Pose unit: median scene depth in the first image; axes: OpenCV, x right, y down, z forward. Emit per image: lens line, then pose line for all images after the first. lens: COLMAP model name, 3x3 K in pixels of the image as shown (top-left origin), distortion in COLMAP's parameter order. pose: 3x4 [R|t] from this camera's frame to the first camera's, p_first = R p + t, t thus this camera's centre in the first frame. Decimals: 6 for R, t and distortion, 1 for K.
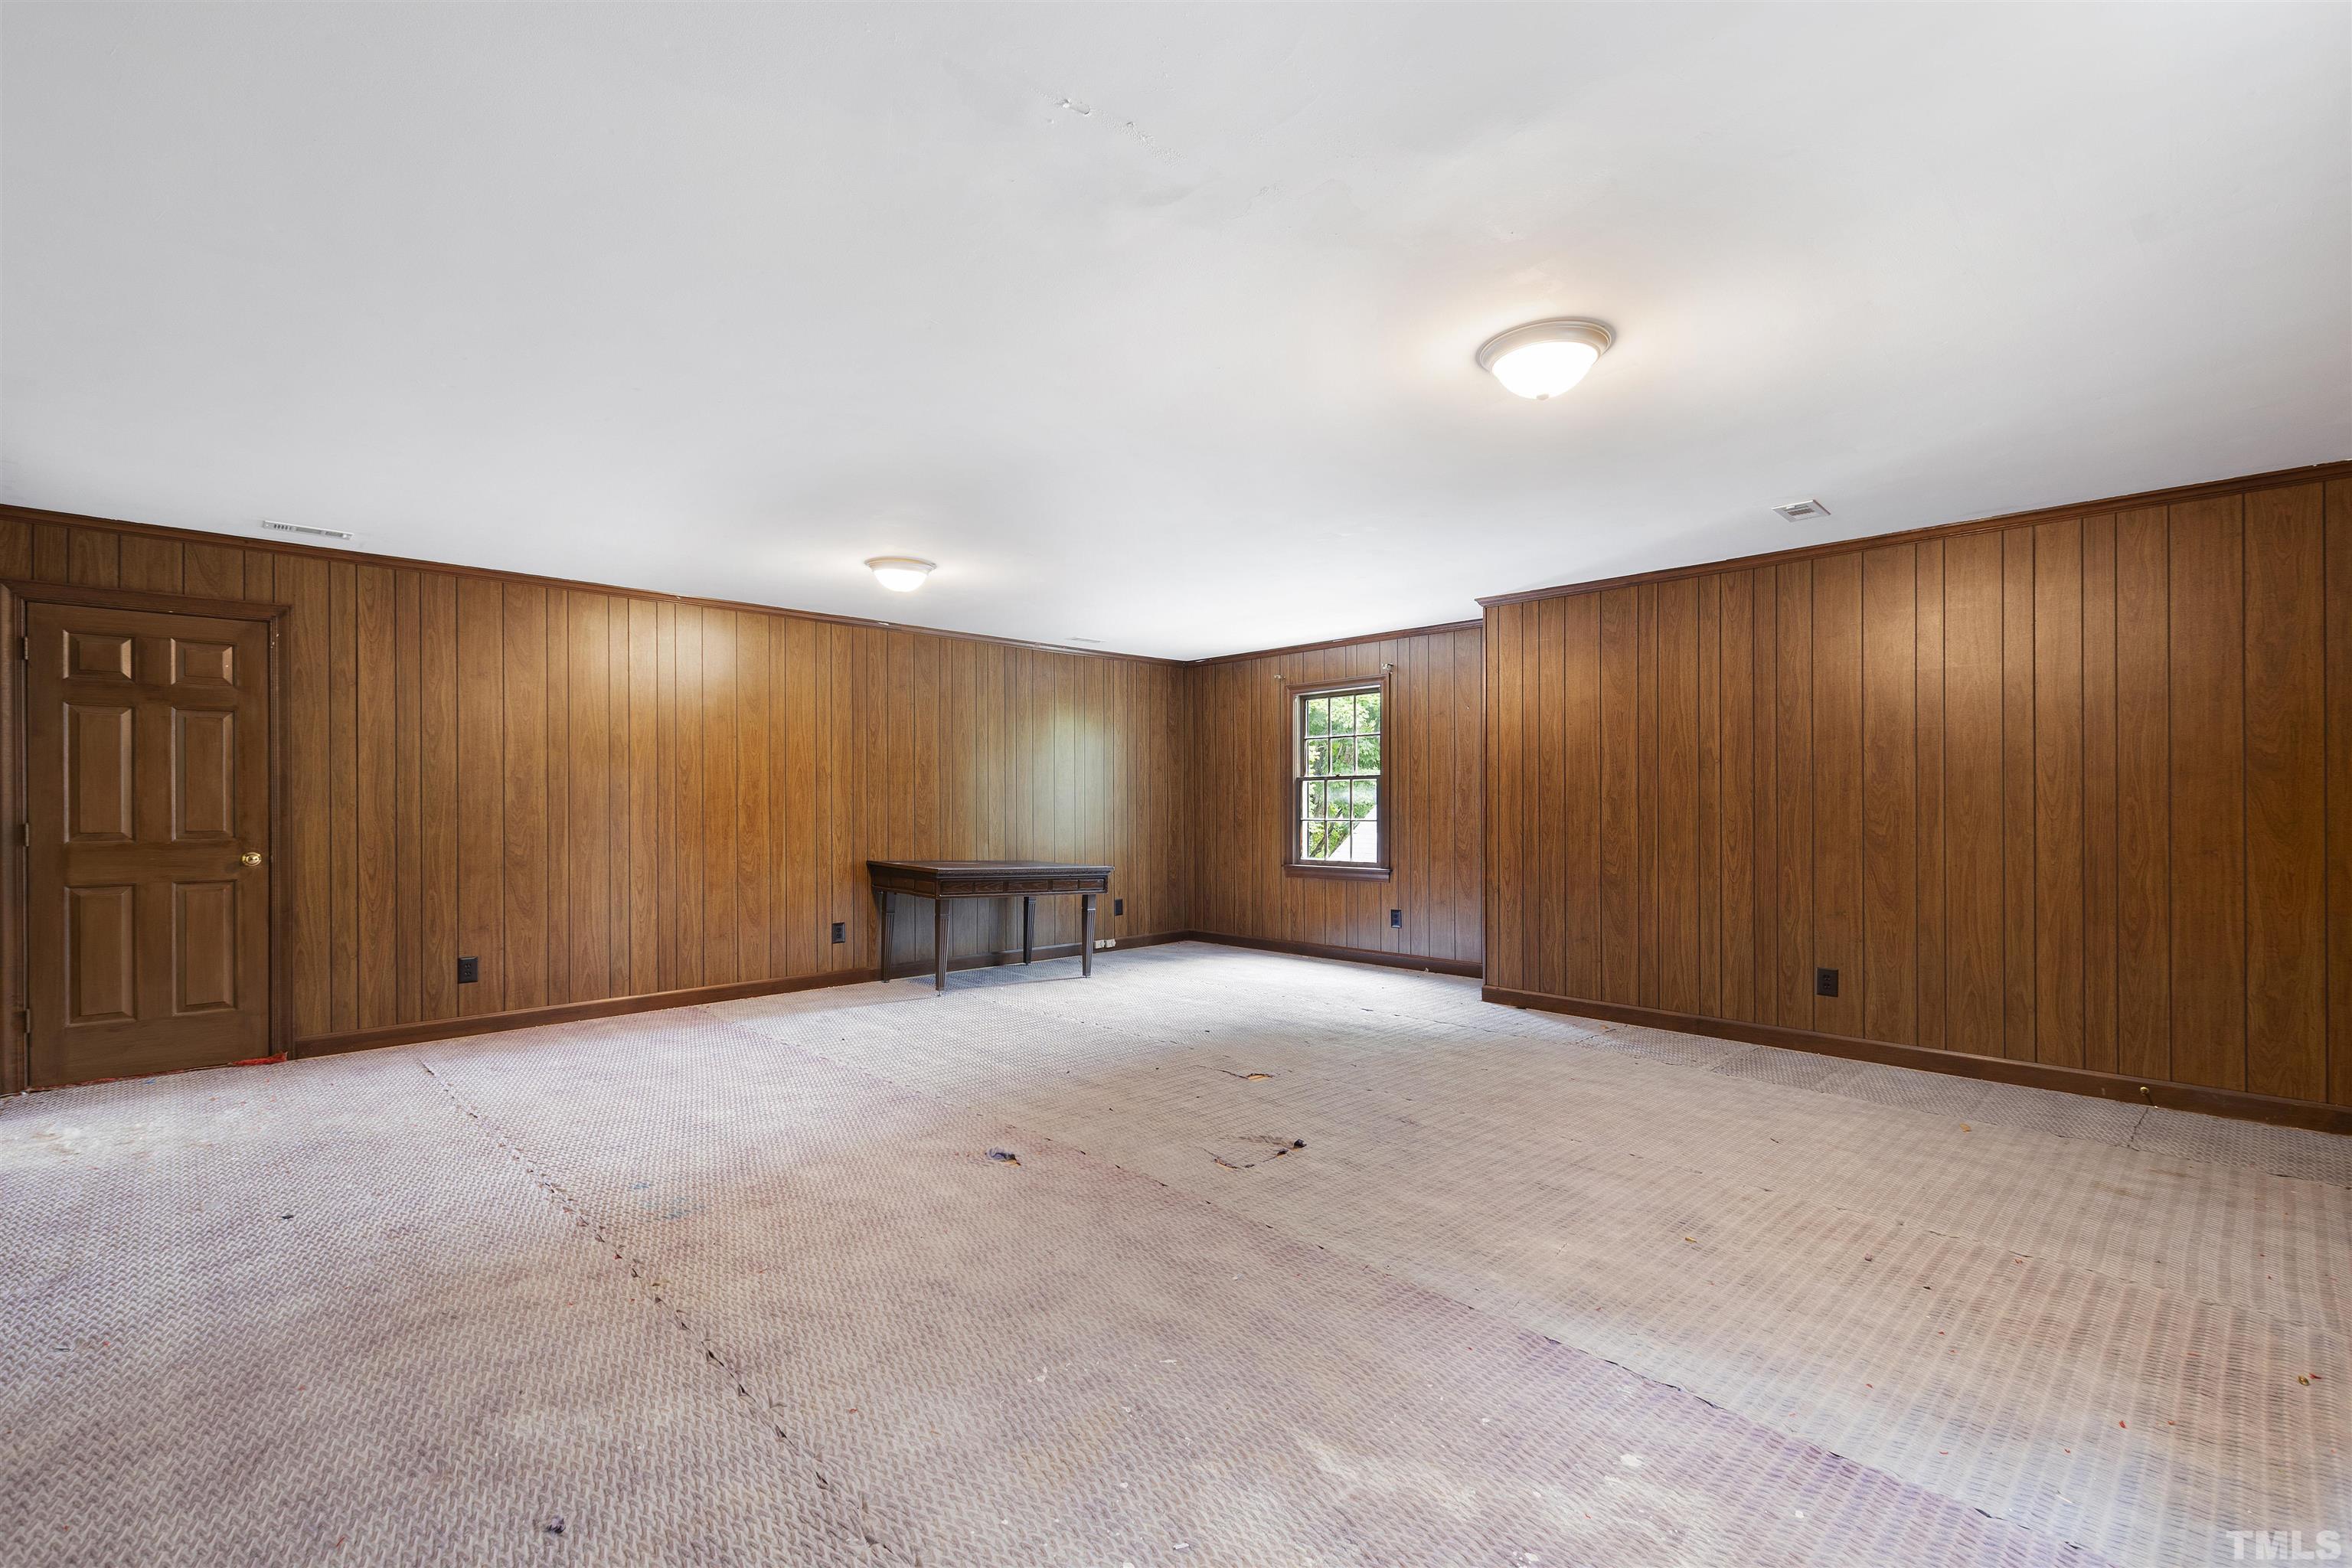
lens RADIAL K [[1034.8, 0, 1159.3], [0, 1034.8, 802.2], [0, 0, 1]] dist [0.007391, -0.000690]
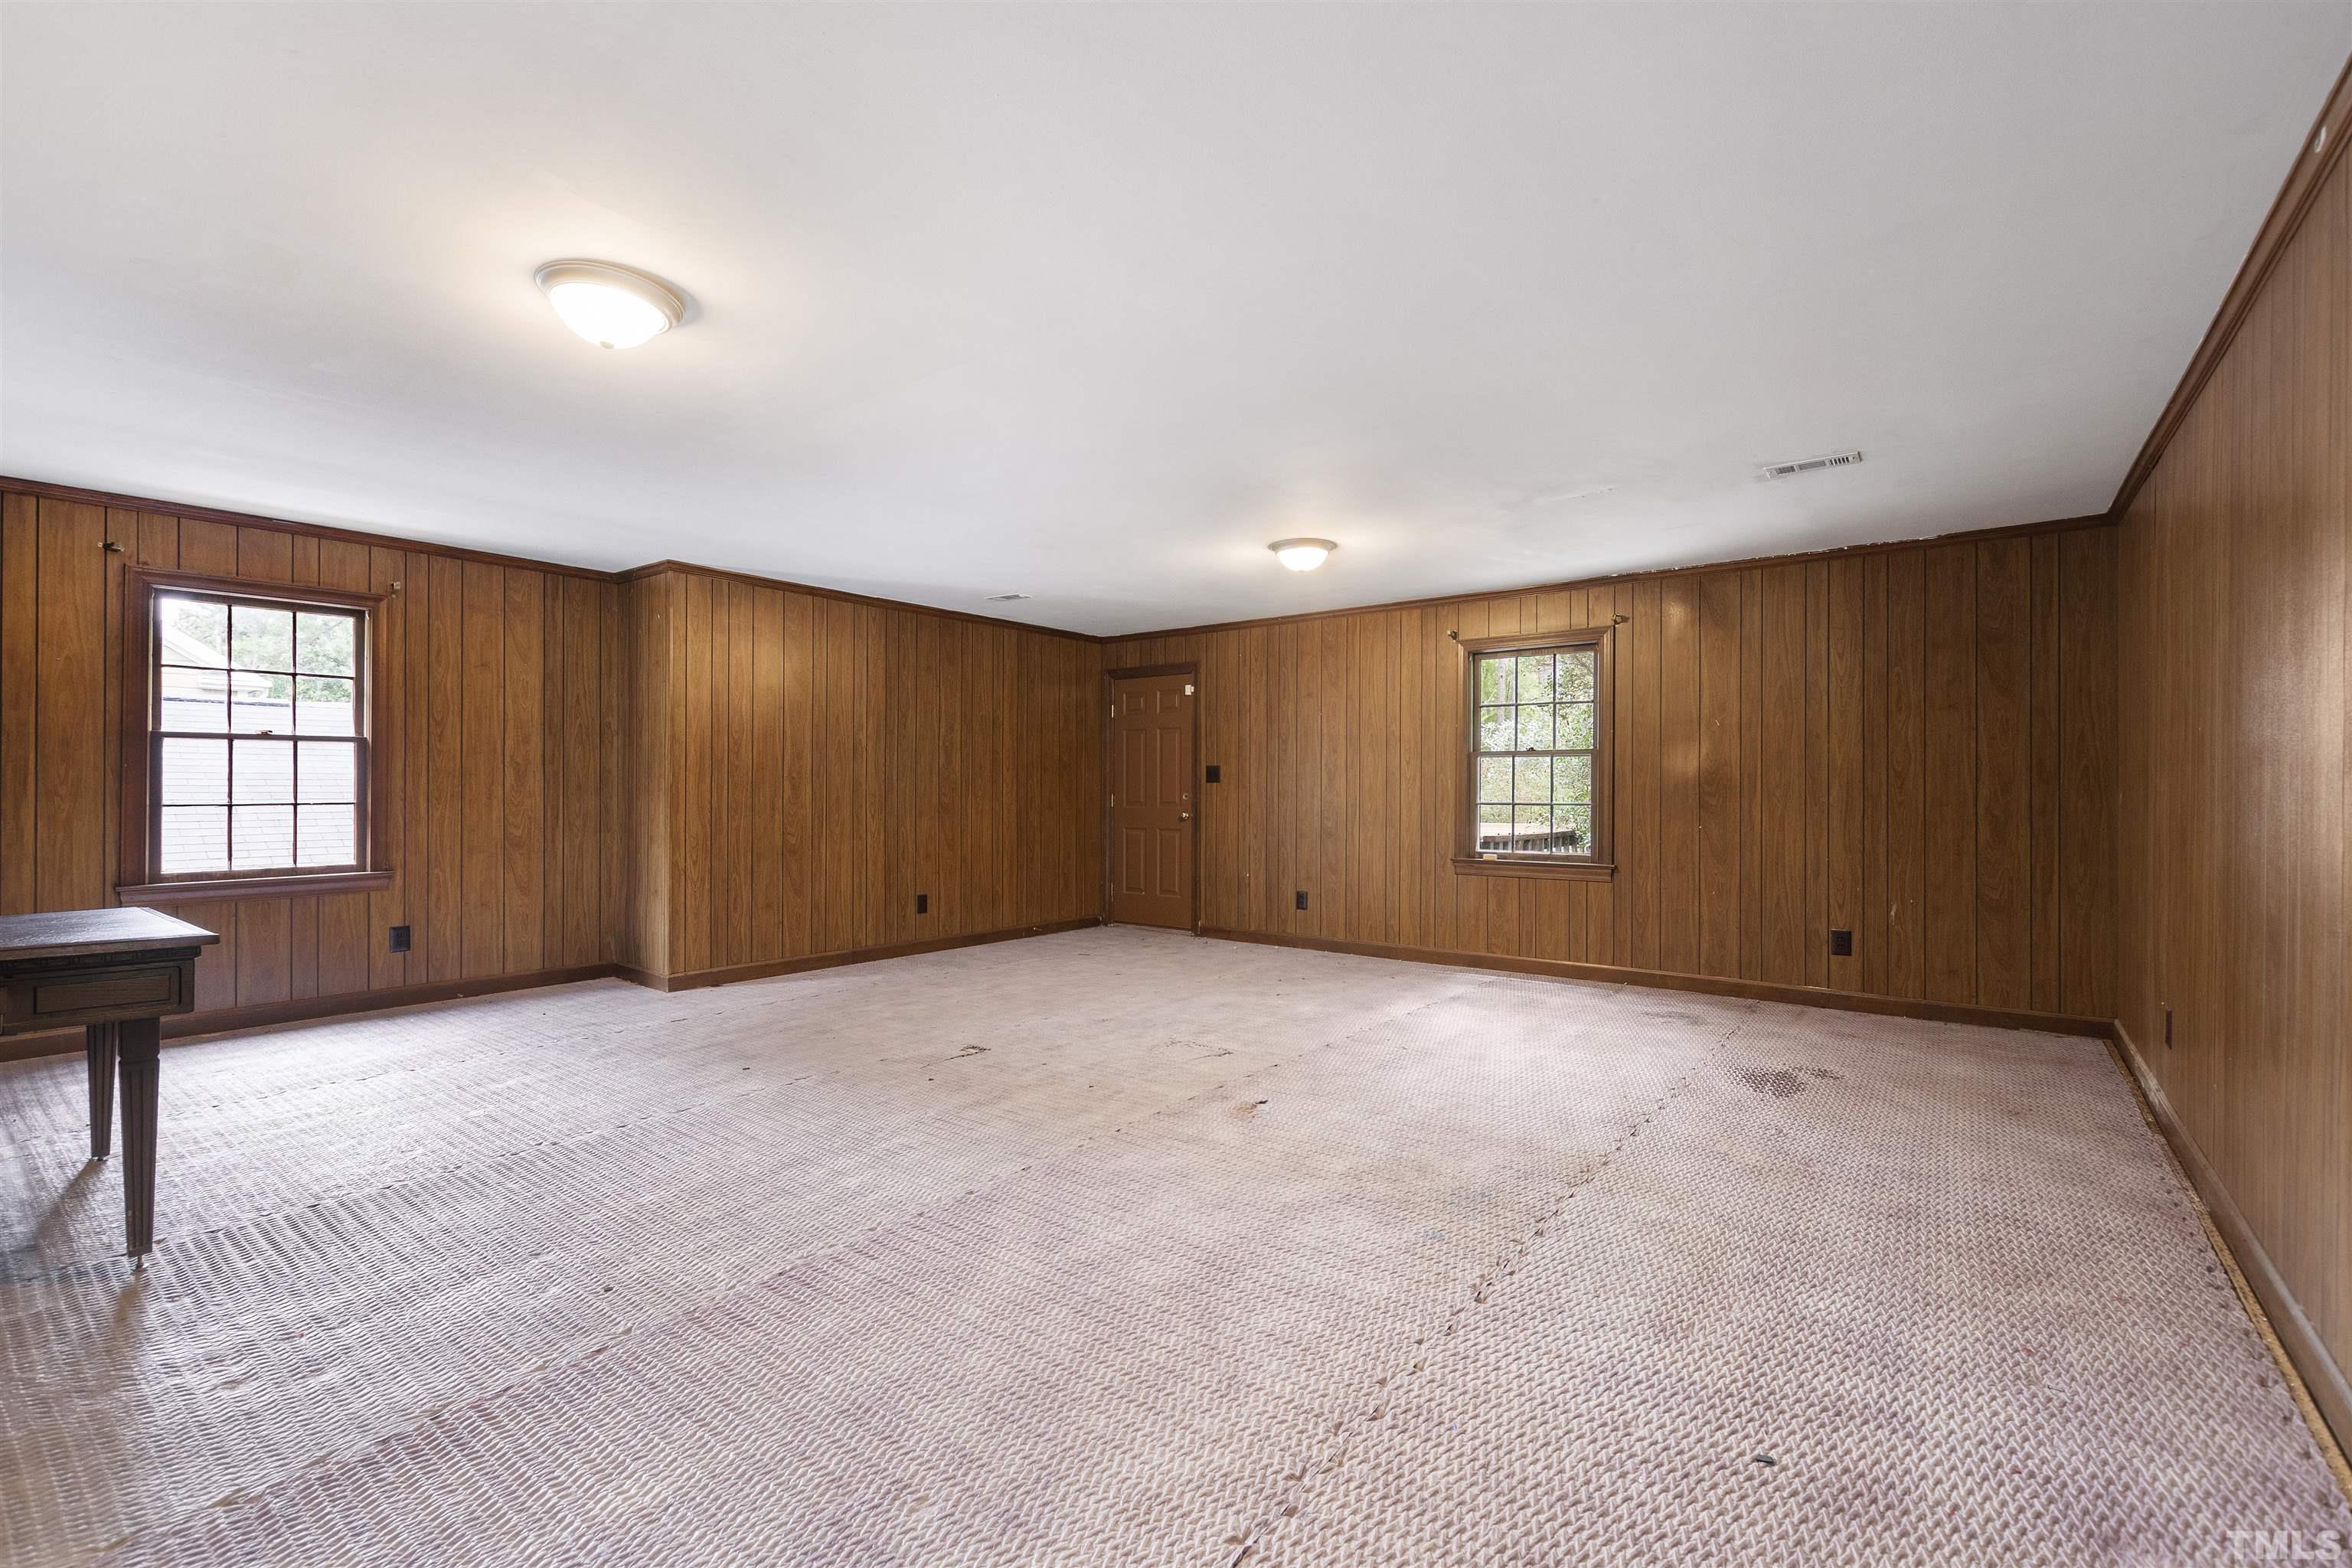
lens RADIAL K [[1034.8, 0, 1158.2], [0, 1034.8, 784.6], [0, 0, 1]] dist [0.007391, -0.000690]
pose [[-0.156541, 0.002288, 0.987669, -0.747295], [-0.007344, 0.999967, -0.003481, 0.005637], [-0.987644, -0.007798, -0.156519, 0.782331]]
